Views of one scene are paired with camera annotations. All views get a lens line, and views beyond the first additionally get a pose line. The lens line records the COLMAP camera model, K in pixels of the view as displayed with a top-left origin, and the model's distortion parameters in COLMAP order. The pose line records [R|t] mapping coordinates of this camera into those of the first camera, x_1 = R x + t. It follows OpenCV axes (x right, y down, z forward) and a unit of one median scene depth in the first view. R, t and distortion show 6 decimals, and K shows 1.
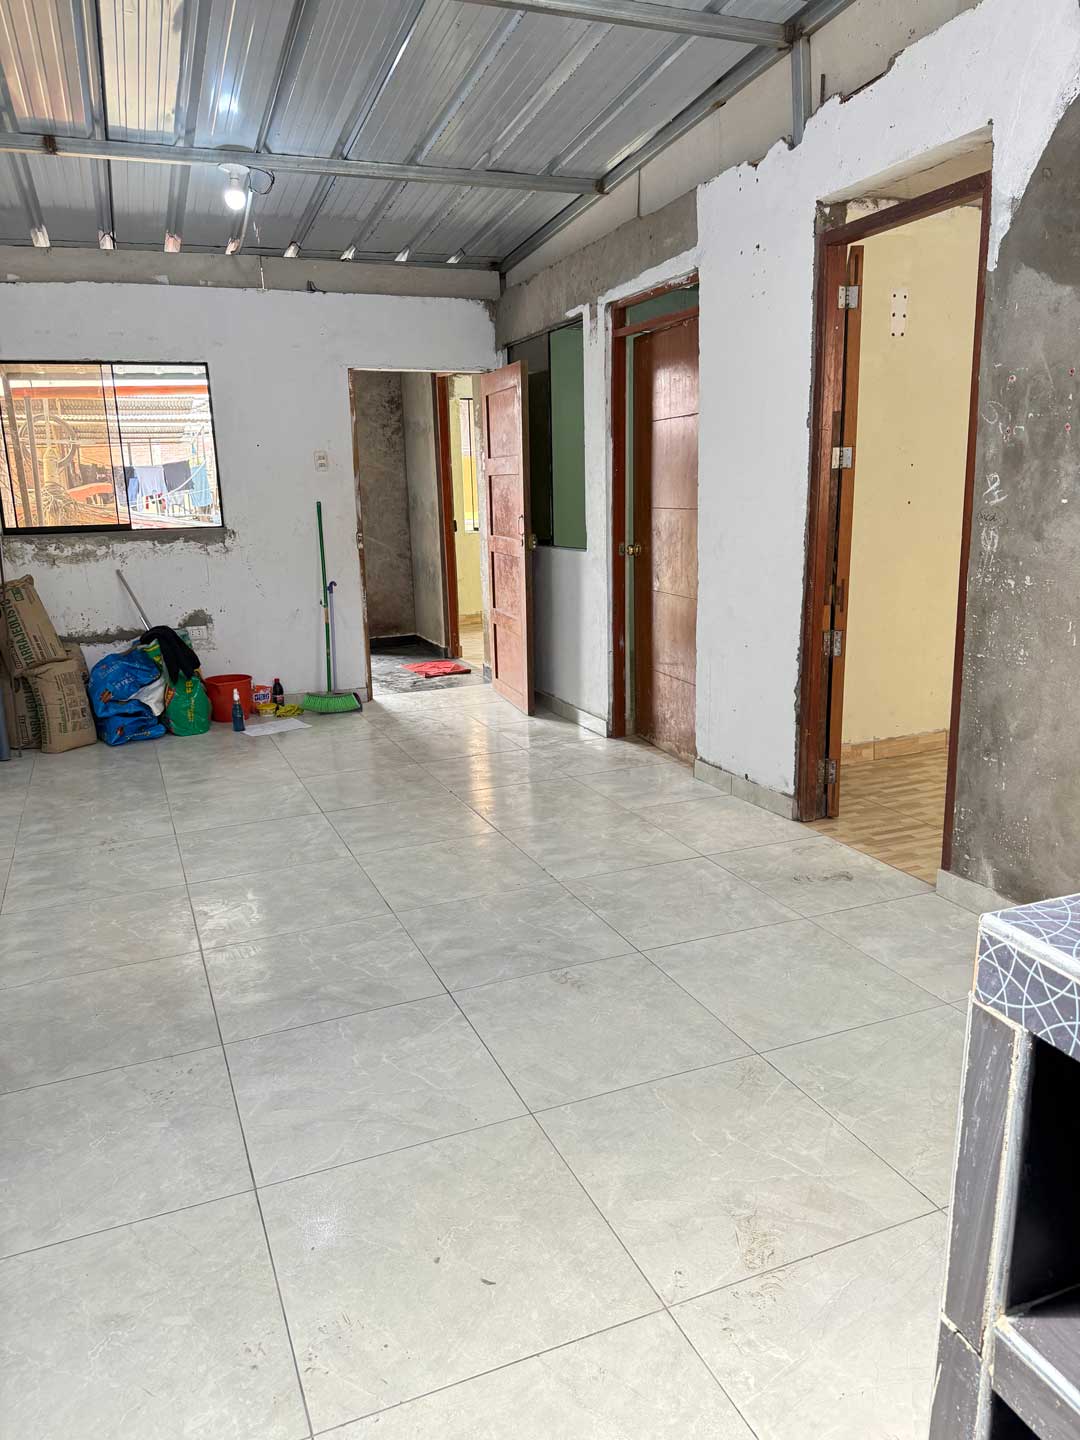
lens RADIAL K [[1021.0, 0, 540.0], [0, 1021.0, 720.0], [0, 0, 1]] dist [0.131818, -0.201231]
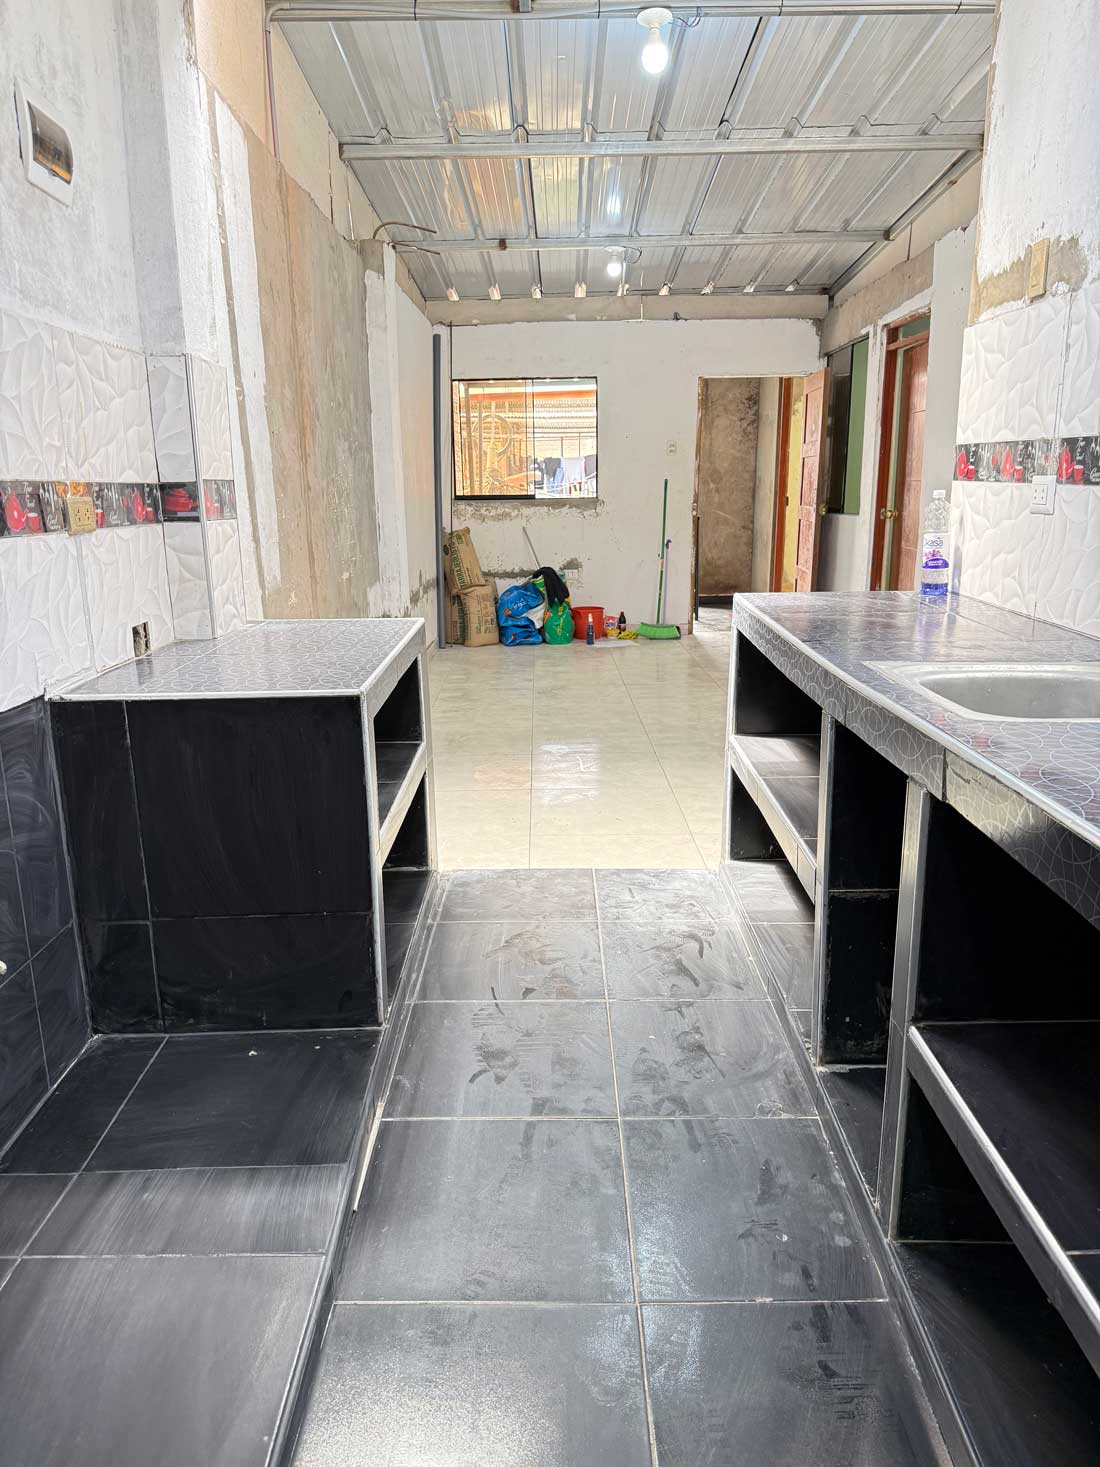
lens RADIAL K [[1040.1, 0, 550.0], [0, 1040.1, 733.5], [0, 0, 1]] dist [0.131818, -0.201231]
pose [[0.927515, 0.101632, -0.359703, 0.188477], [-0.095867, 0.994817, 0.033882, 0.093955], [0.361282, 0.003058, 0.932452, -0.354583]]
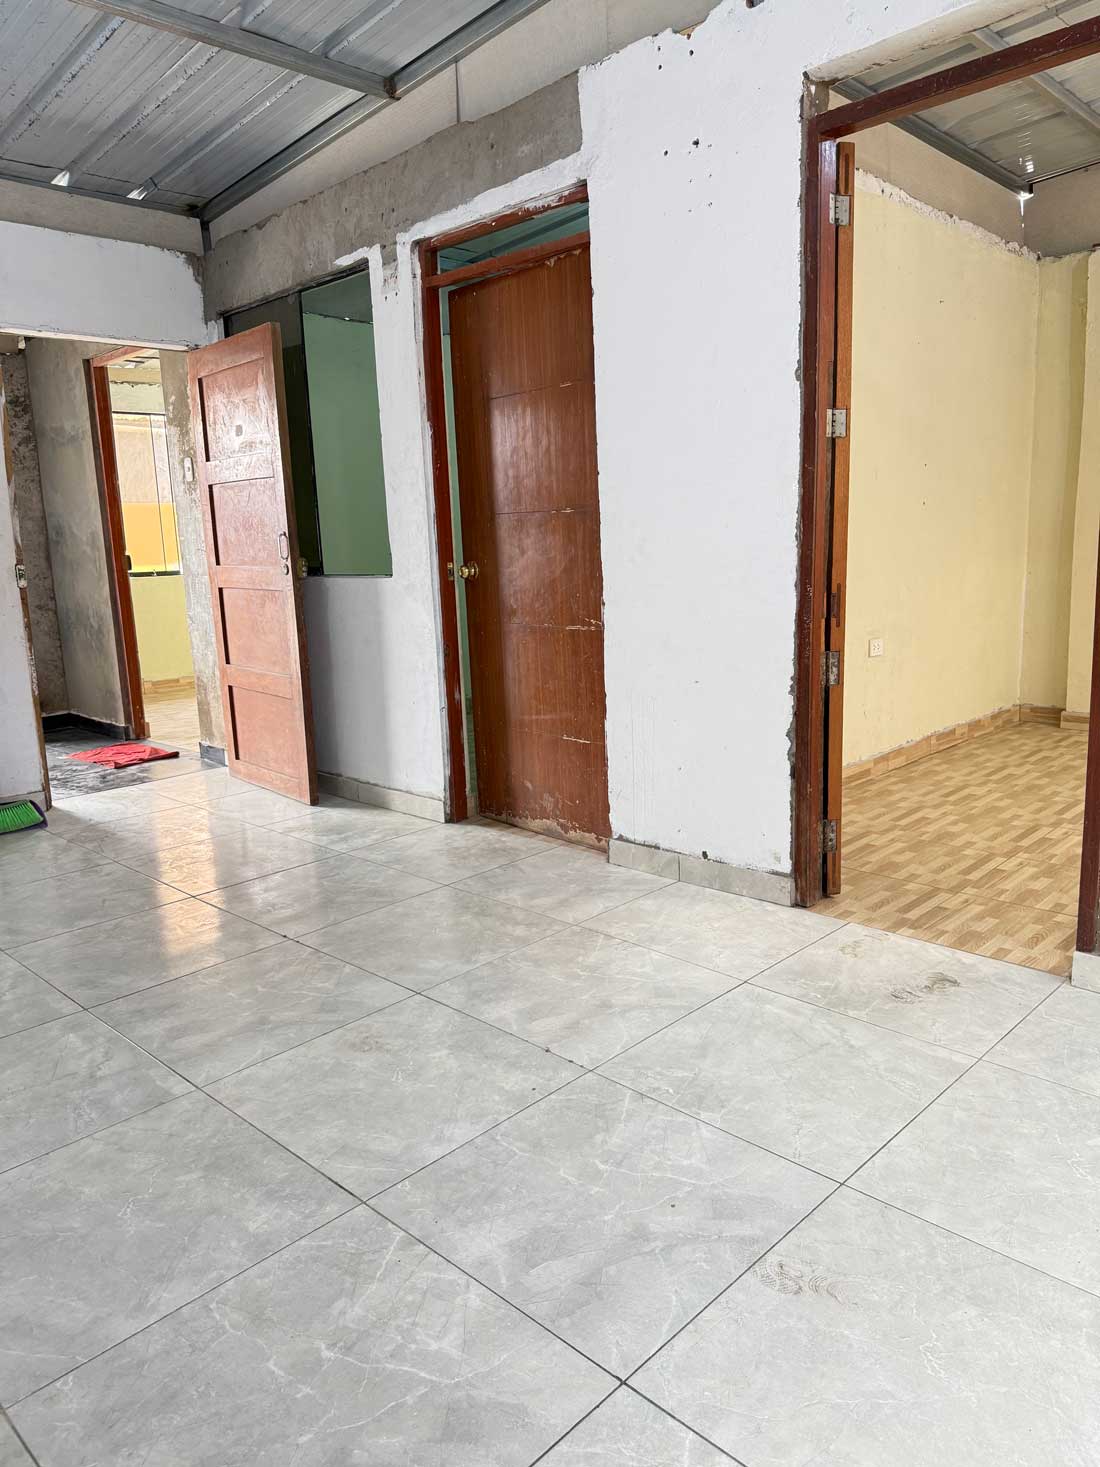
lens RADIAL K [[1029.5, 0, 550.0], [0, 1029.5, 733.5], [0, 0, 1]] dist [0.073031, -0.083384]
pose [[0.919367, -0.080371, 0.385103, -0.146543], [0.099886, 0.994519, -0.030903, -0.016775], [-0.380509, 0.066878, 0.922356, 0.270802]]
